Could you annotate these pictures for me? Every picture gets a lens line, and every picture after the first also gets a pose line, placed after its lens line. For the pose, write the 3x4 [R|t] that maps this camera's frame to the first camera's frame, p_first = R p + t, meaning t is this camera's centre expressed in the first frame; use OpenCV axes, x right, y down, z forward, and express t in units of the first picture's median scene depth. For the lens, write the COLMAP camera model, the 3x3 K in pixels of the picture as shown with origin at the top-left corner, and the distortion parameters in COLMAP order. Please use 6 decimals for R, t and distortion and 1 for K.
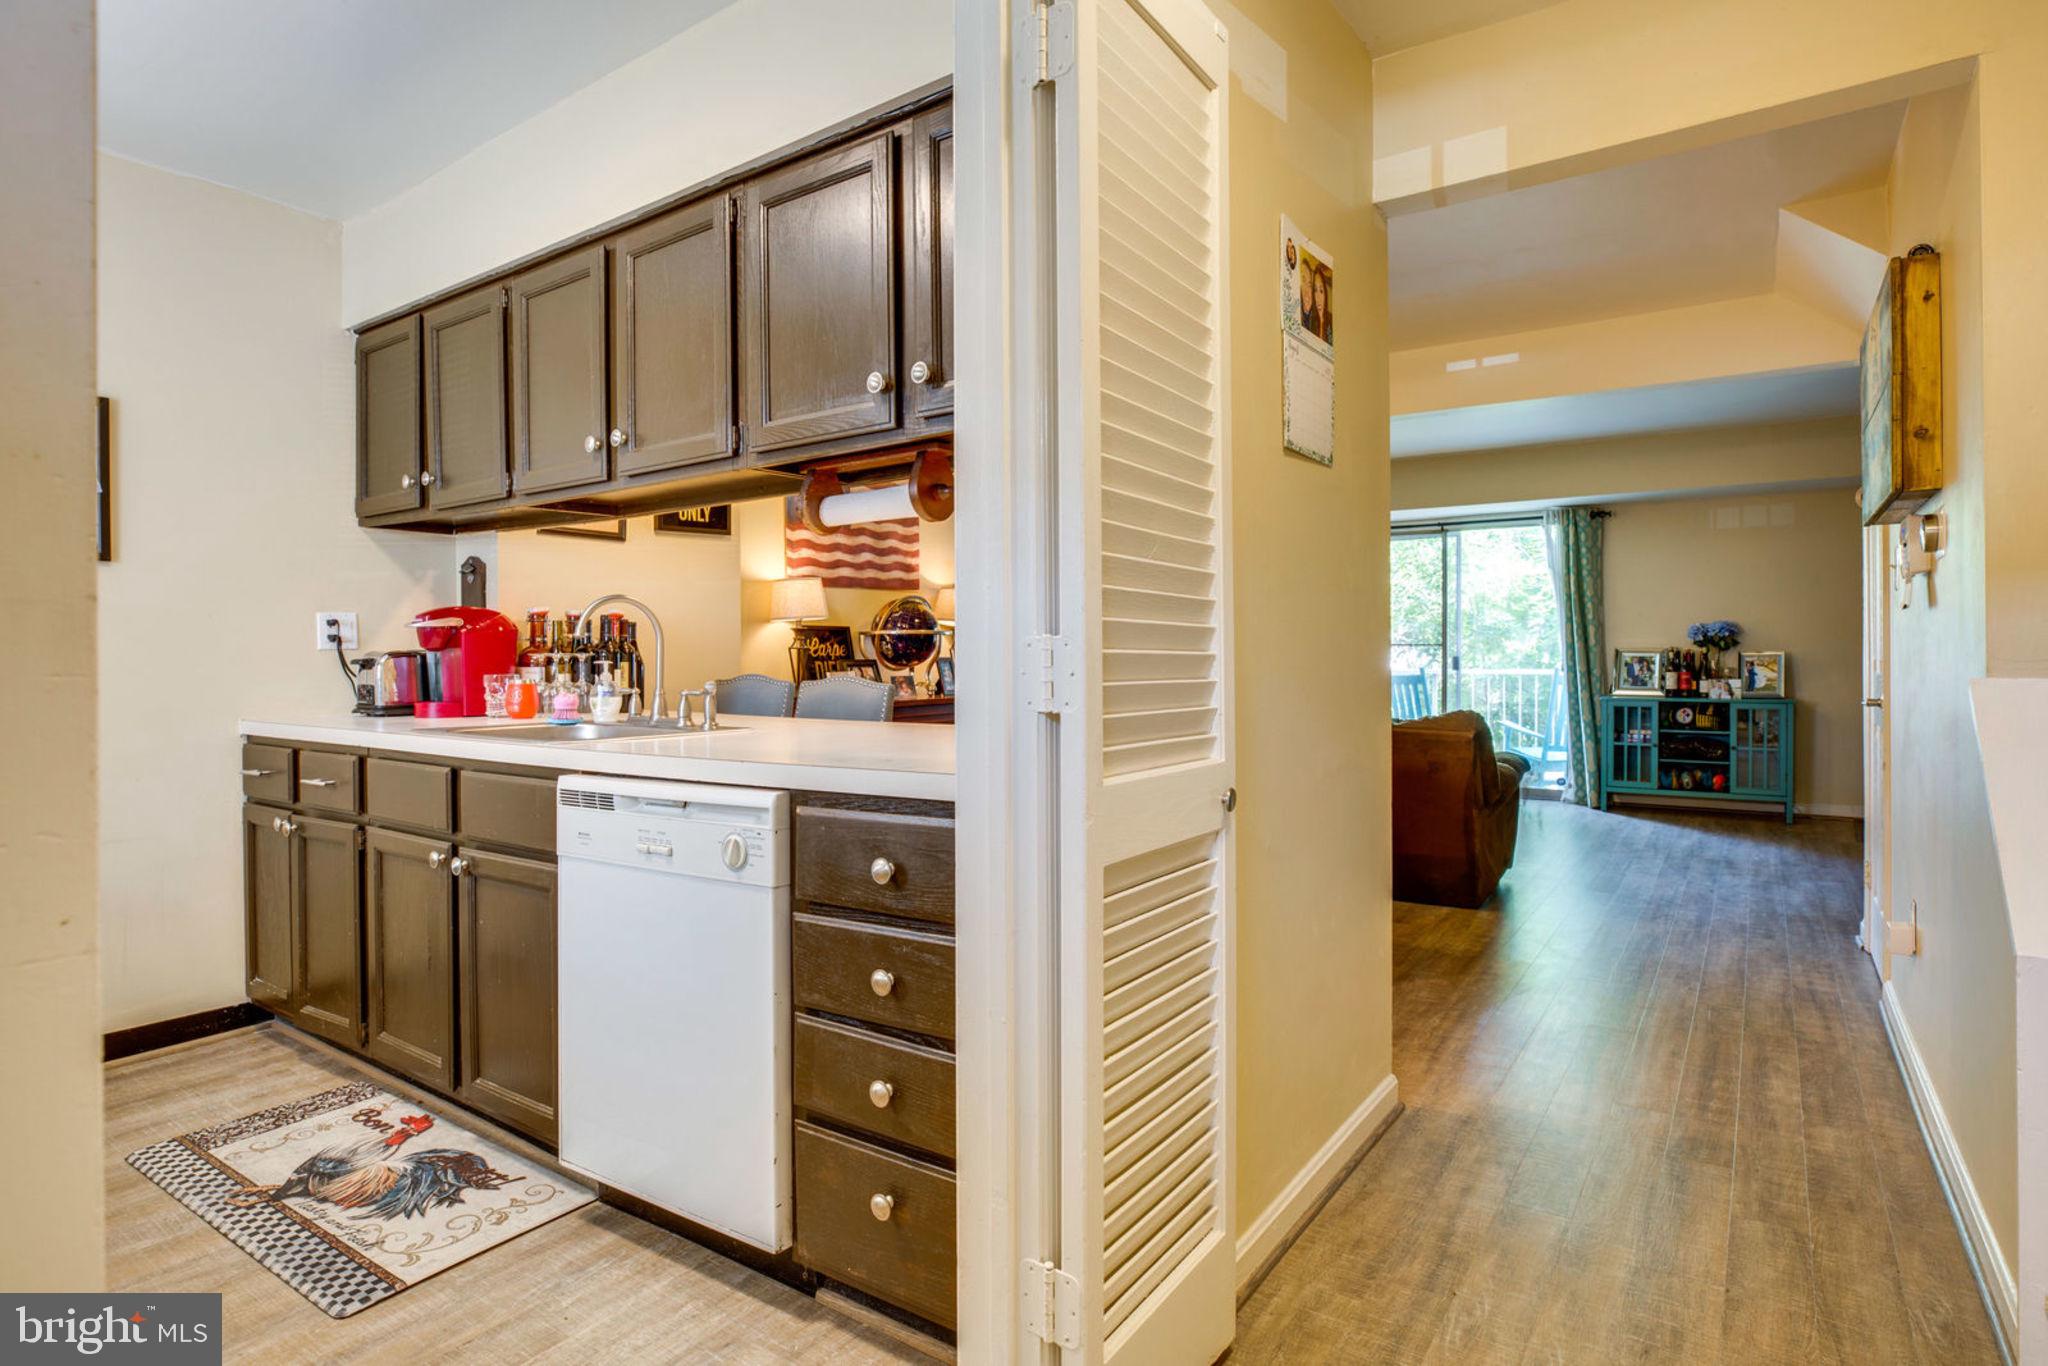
lens RADIAL K [[1083.1, 0, 1023.5], [0, 1083.1, 657.2], [0, 0, 1]] dist [-0.026686, 0.008318]
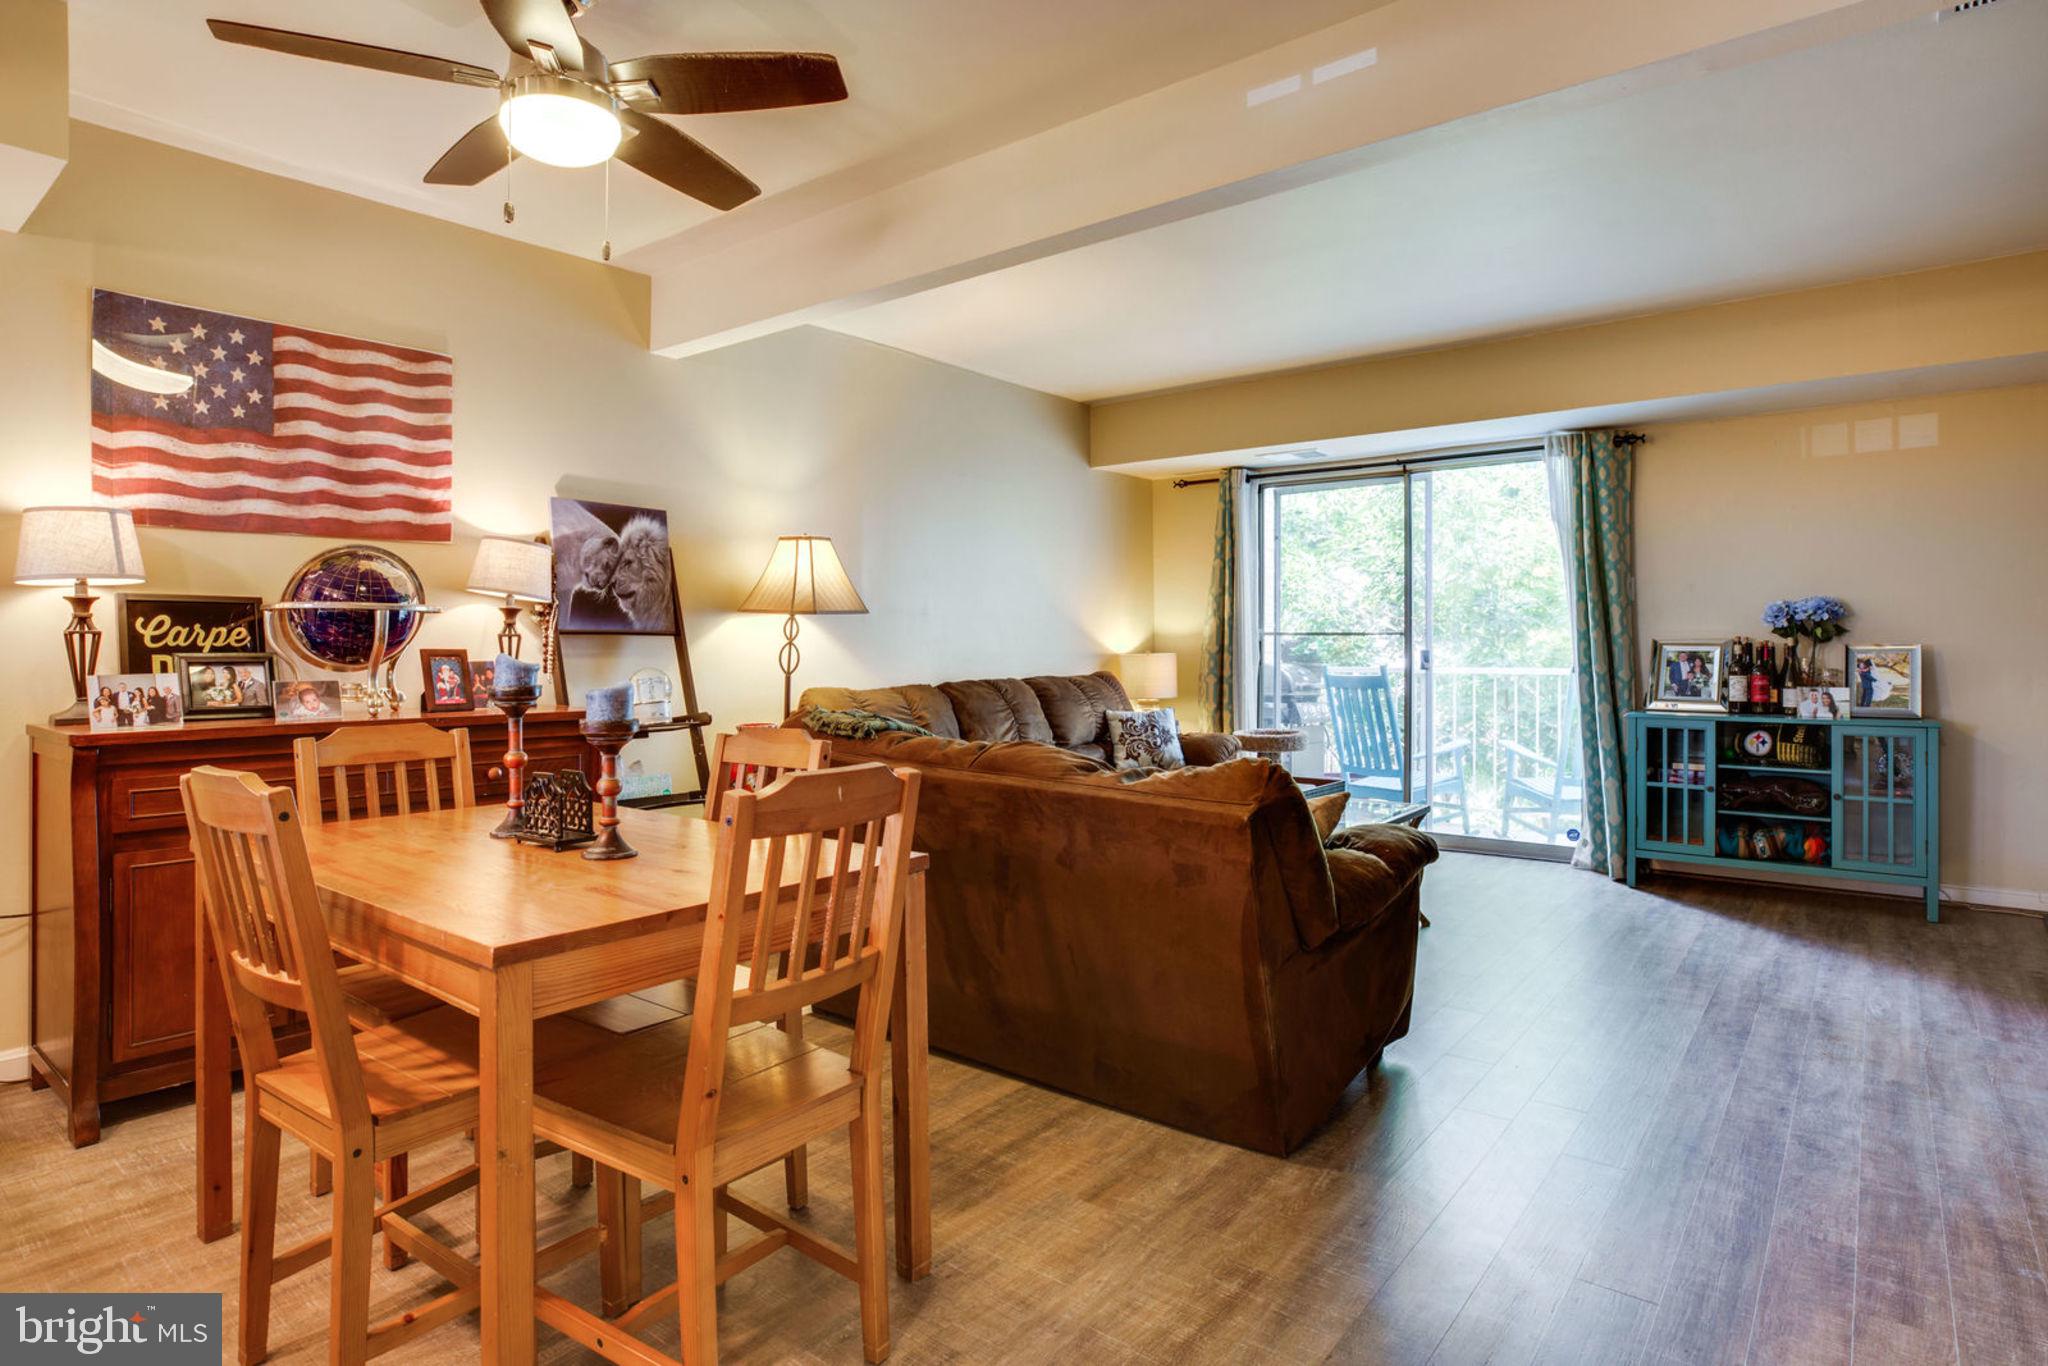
lens RADIAL K [[1083.1, 0, 1014.3], [0, 1083.1, 640.3], [0, 0, 1]] dist [-0.026686, 0.008318]
pose [[0.996910, 0.002342, -0.078516, 0.379382], [-0.003056, 0.999955, -0.008973, -0.000609], [0.078491, 0.009186, 0.996872, 0.554804]]
